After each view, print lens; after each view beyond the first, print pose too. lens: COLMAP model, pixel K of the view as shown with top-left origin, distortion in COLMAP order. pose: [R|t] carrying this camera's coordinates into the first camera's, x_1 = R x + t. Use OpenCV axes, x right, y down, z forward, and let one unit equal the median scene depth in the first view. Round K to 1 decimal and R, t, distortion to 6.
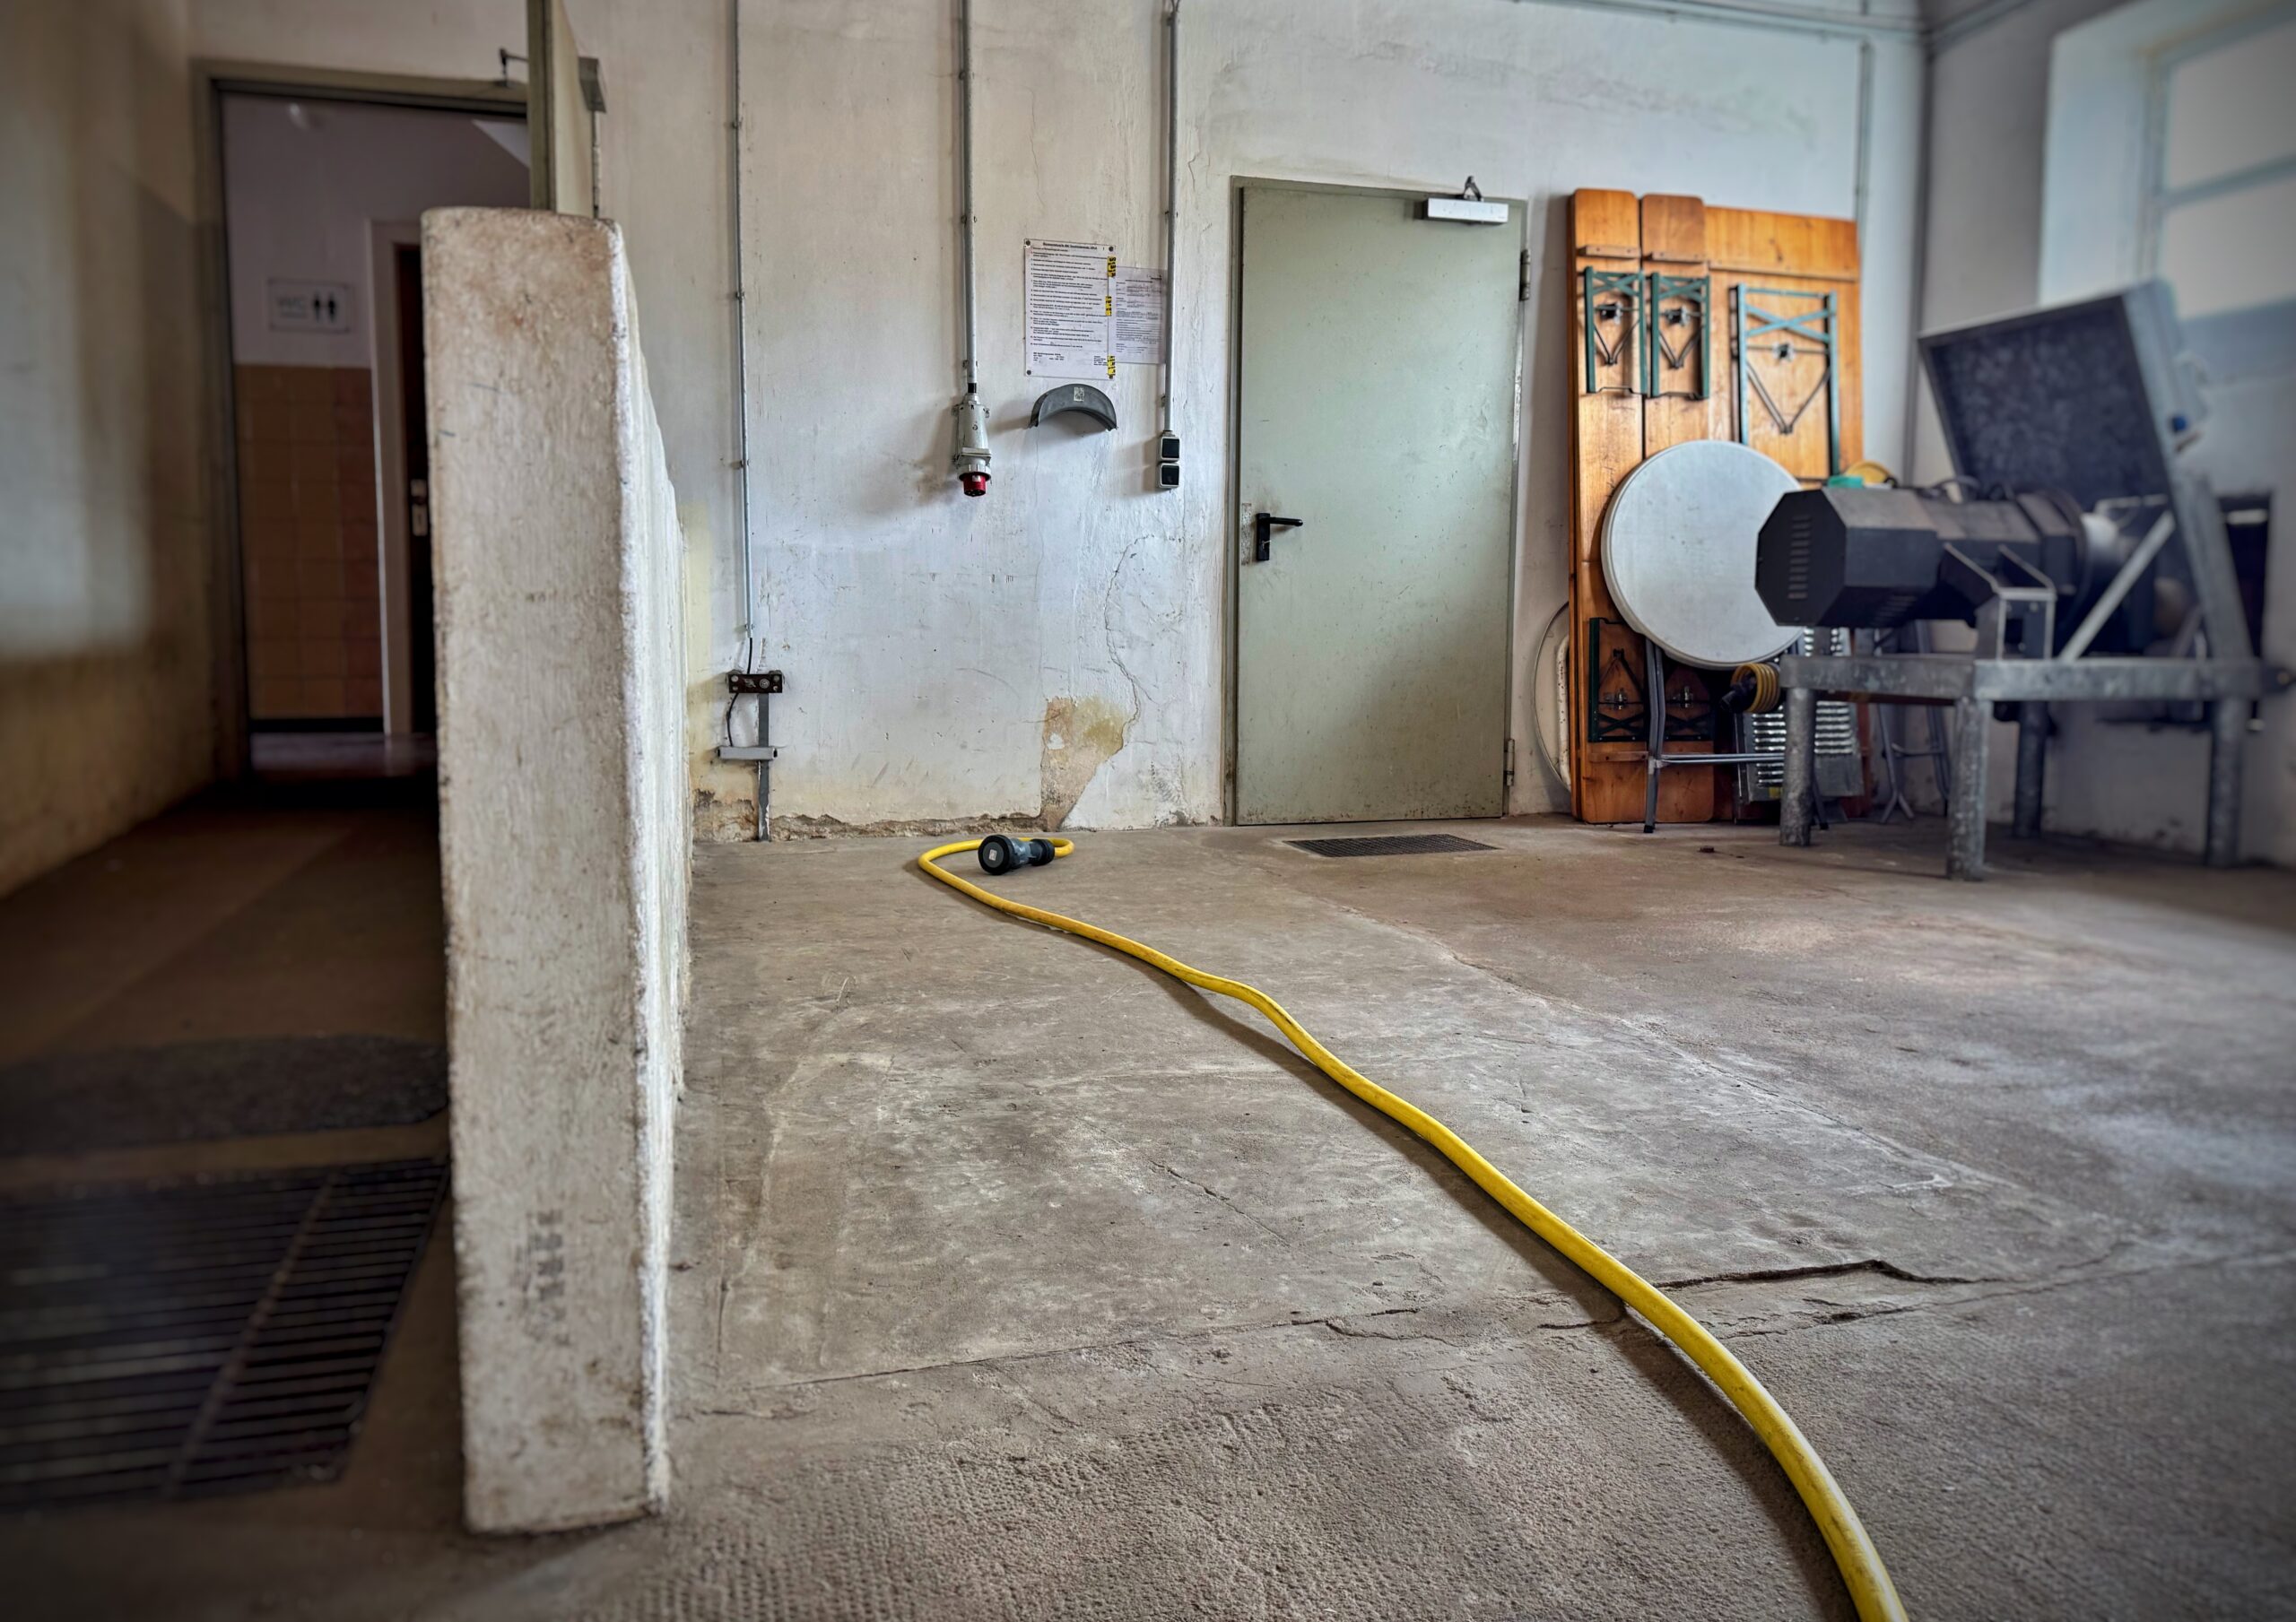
lens RADIAL K [[1634.9, 0, 1148.0], [0, 1634.9, 811.0], [0, 0, 1]] dist [0.165224, -0.369166]
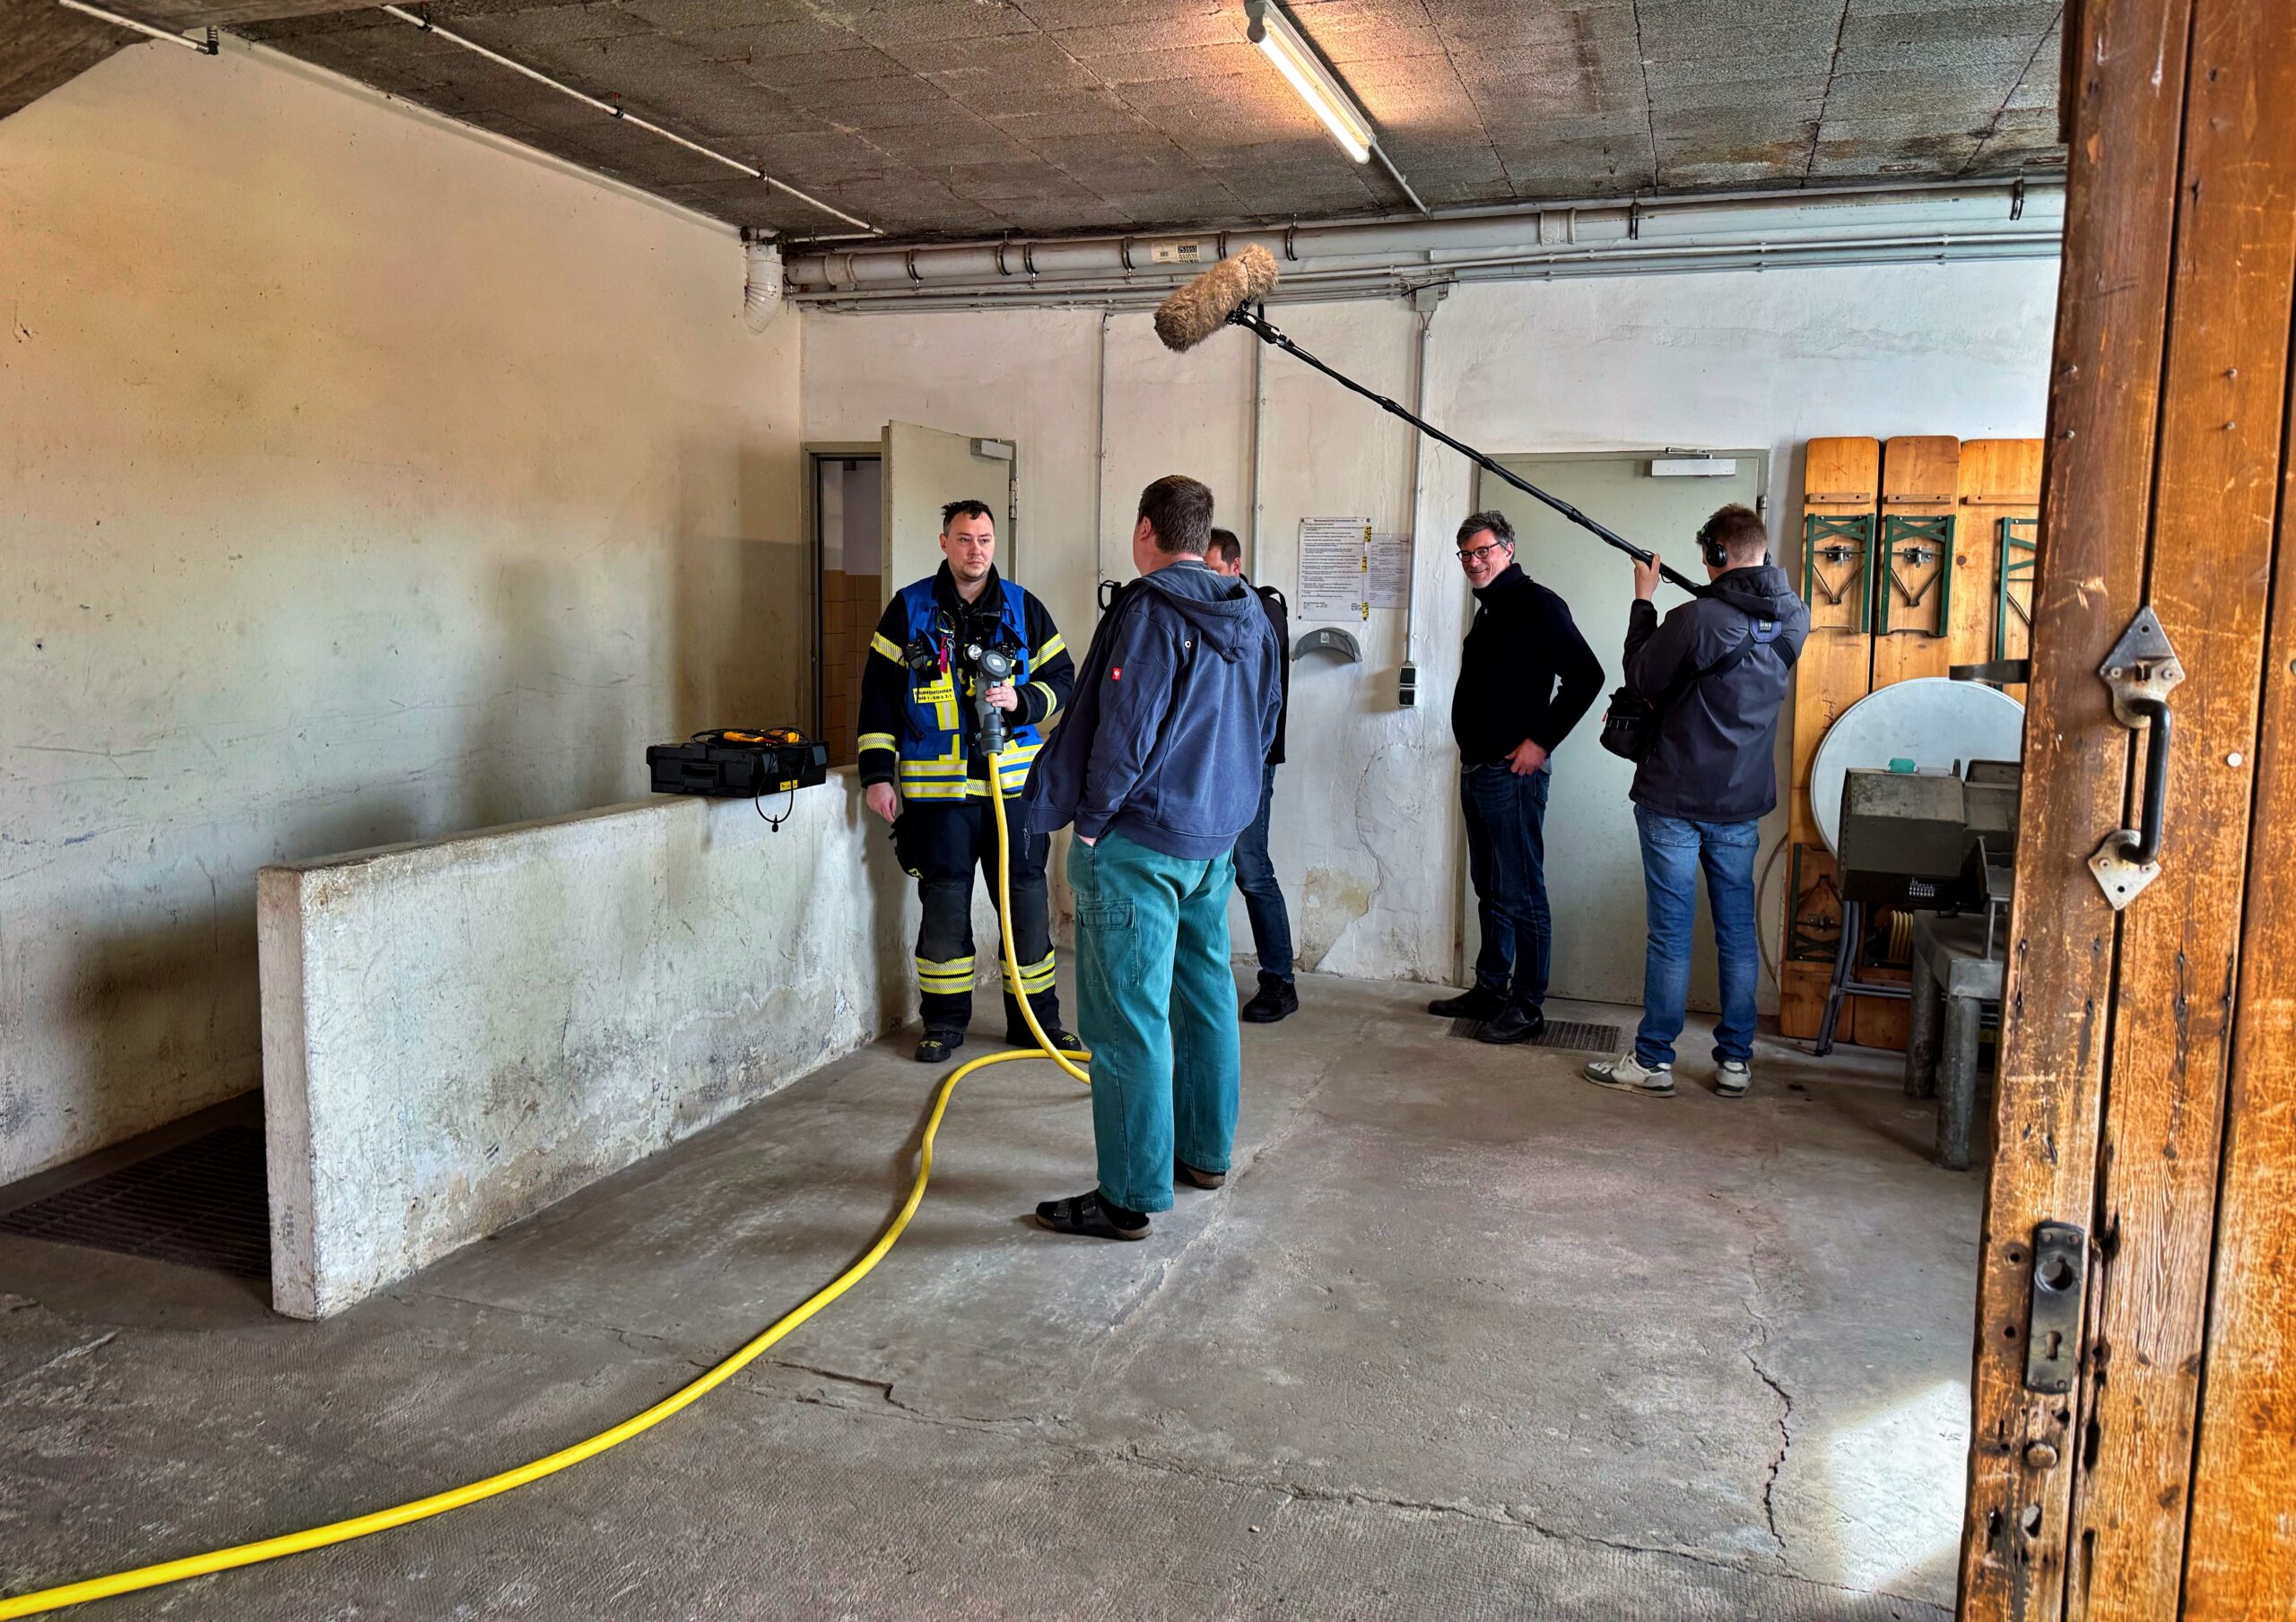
lens RADIAL K [[1630.3, 0, 1093.8], [0, 1630.3, 779.2], [0, 0, 1]] dist [0.025087, 0.000491]
pose [[0.799144, 0.074626, -0.596489, 0.544257], [-0.075604, 0.996863, 0.023426, -0.151459], [0.596366, 0.026376, 0.802279, -0.106214]]
